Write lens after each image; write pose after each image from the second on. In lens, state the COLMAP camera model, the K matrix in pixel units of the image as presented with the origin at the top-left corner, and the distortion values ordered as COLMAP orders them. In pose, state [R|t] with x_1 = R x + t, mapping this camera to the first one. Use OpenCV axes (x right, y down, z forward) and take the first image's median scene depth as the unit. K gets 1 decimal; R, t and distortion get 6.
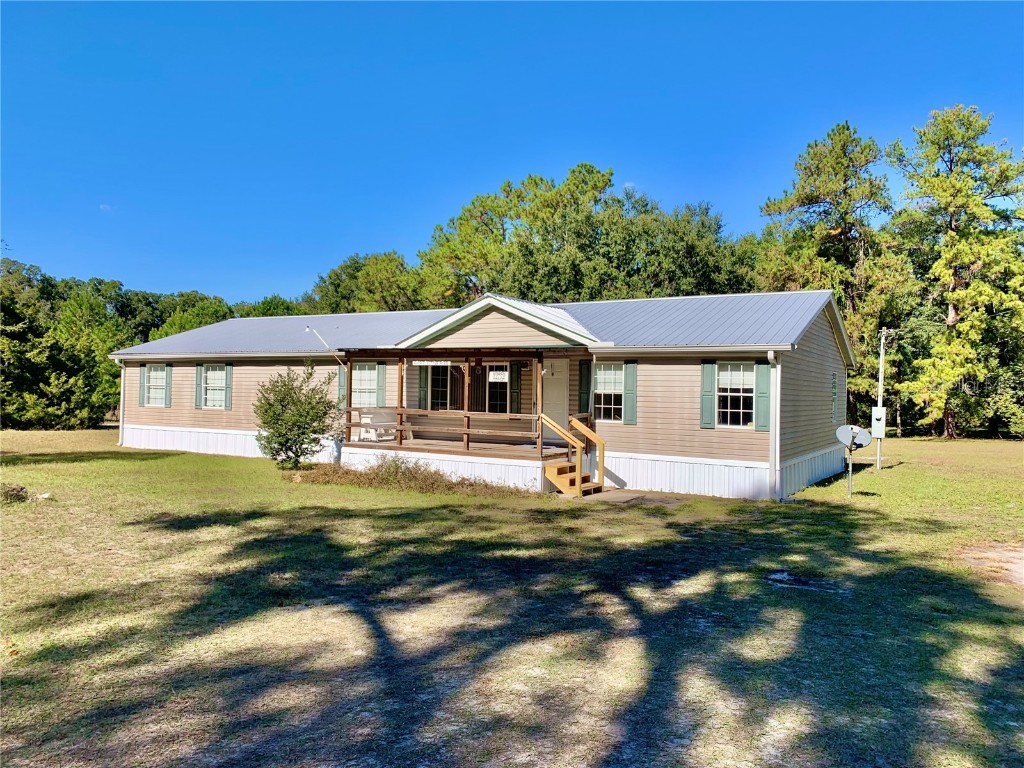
lens RADIAL K [[780.7, 0, 512.0], [0, 780.7, 384.0], [0, 0, 1]] dist [0.011236, -0.000301]
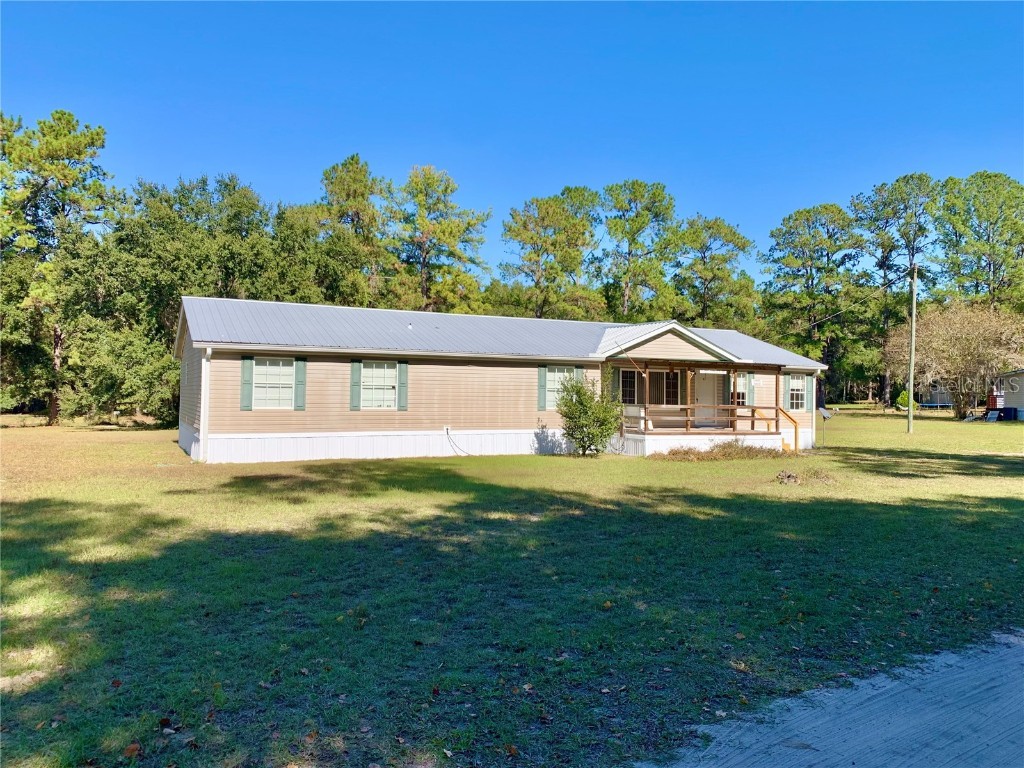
lens RADIAL K [[758.9, 0, 511.1], [0, 758.9, 422.8], [0, 0, 1]] dist [0.010938, 0.000032]
pose [[0.561720, -0.042495, 0.826235, -1.402130], [-0.013756, 0.998062, 0.060684, -0.012790], [-0.827213, -0.045453, 0.560047, 0.509002]]
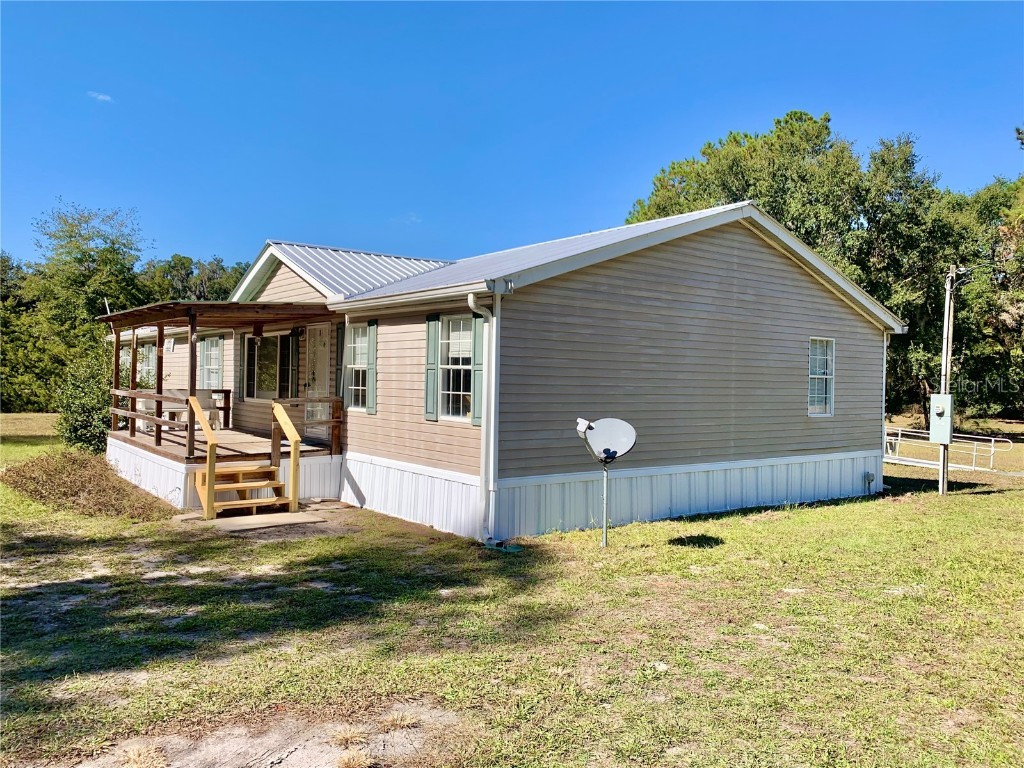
lens RADIAL K [[800.1, 0, 581.7], [0, 800.1, 382.2], [0, 0, 1]] dist [-0.008806, -0.004762]
pose [[0.946049, -0.001953, -0.324019, 0.535785], [0.003432, 0.999986, 0.003991, 0.021055], [0.324007, -0.004888, 0.946042, 0.385286]]
